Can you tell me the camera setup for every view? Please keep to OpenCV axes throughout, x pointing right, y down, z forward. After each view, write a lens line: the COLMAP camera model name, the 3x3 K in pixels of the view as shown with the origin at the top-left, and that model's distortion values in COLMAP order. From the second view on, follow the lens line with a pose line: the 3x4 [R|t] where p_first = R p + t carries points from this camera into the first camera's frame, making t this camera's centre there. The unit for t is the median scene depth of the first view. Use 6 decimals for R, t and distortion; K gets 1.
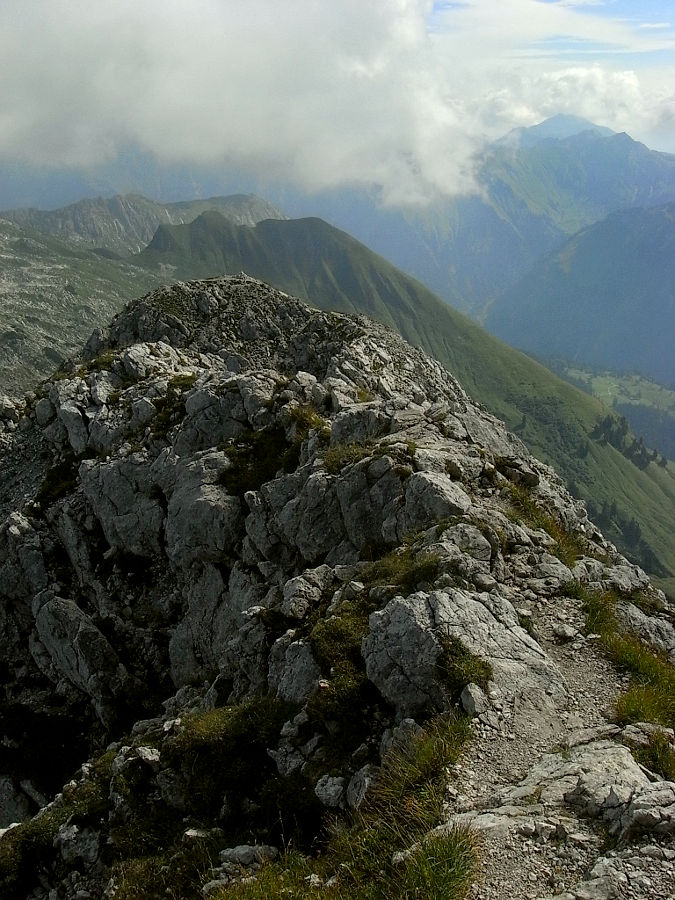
lens RADIAL K [[1030.2, 0, 322.0], [0, 1030.2, 462.9], [0, 0, 1]] dist [-0.006867, 0.000000]
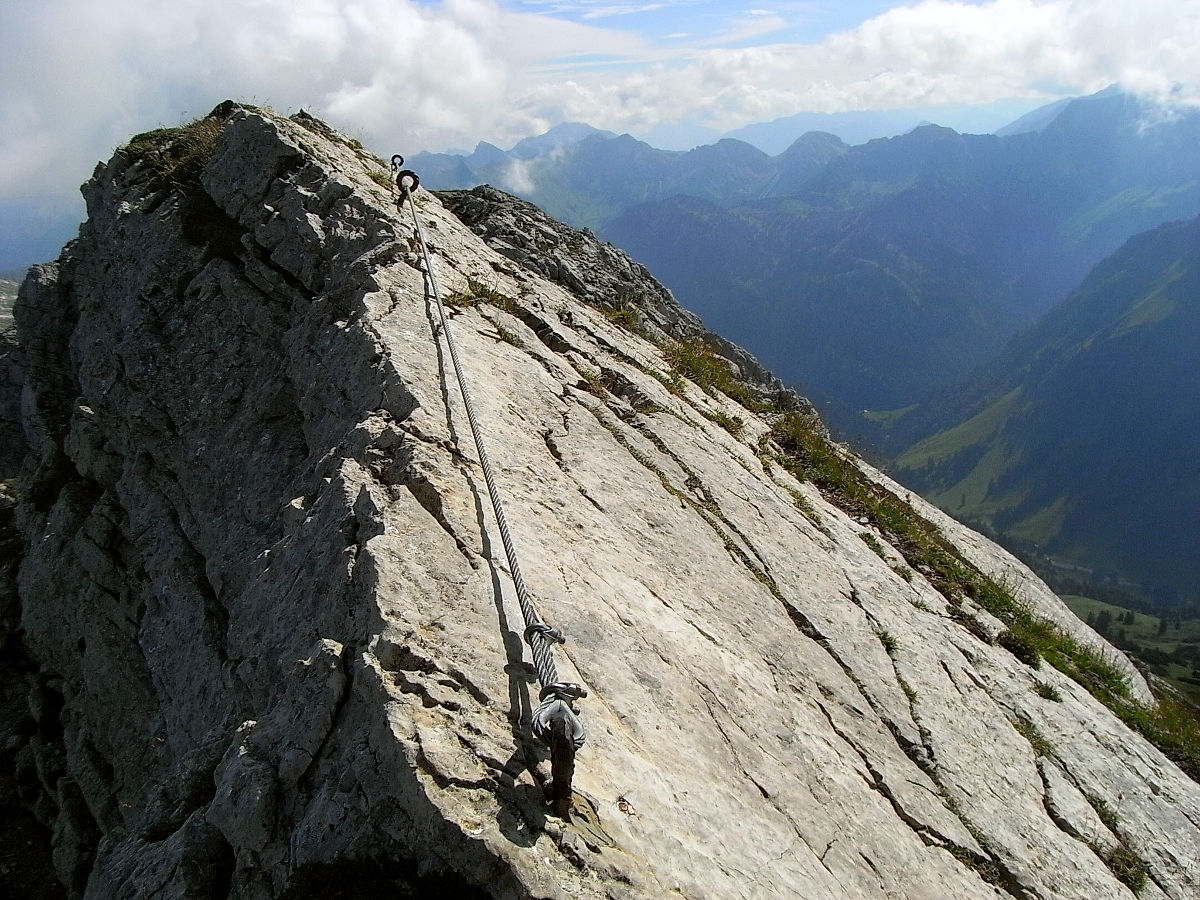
lens RADIAL K [[1030.6, 0, 611.1], [0, 1030.6, 449.5], [0, 0, 1]] dist [-0.147951, 0.150738]
pose [[0.963840, -0.144048, 0.224195, -0.003598], [0.149080, 0.988809, -0.005589, 0.001709], [-0.220881, 0.038810, 0.974528, 0.030020]]
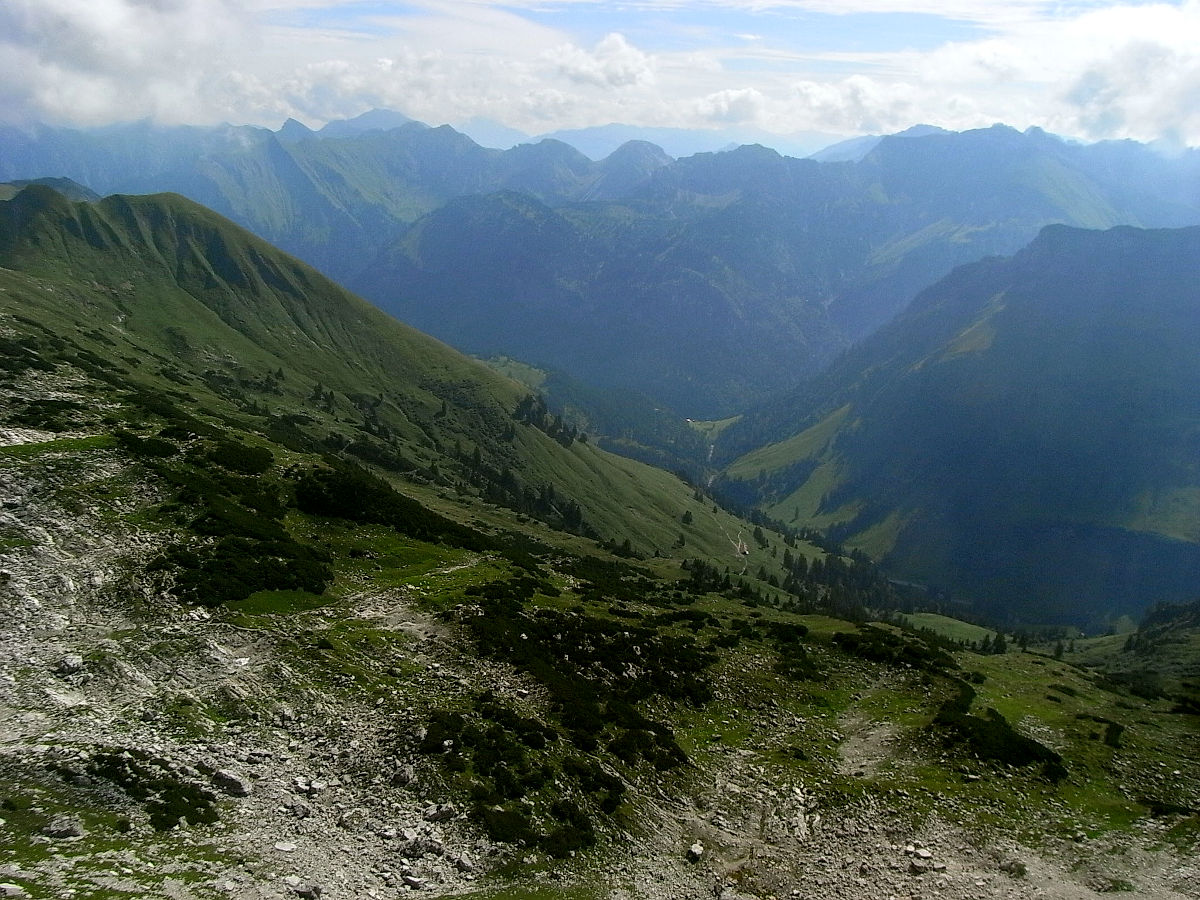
lens RADIAL K [[1030.6, 0, 620.9], [0, 1030.6, 450.0], [0, 0, 1]] dist [-0.147951, 0.150738]
pose [[0.901249, -0.098854, 0.421875, -0.047216], [0.099823, 0.994807, 0.019853, -0.005403], [-0.421646, 0.024221, 0.906437, 0.101391]]
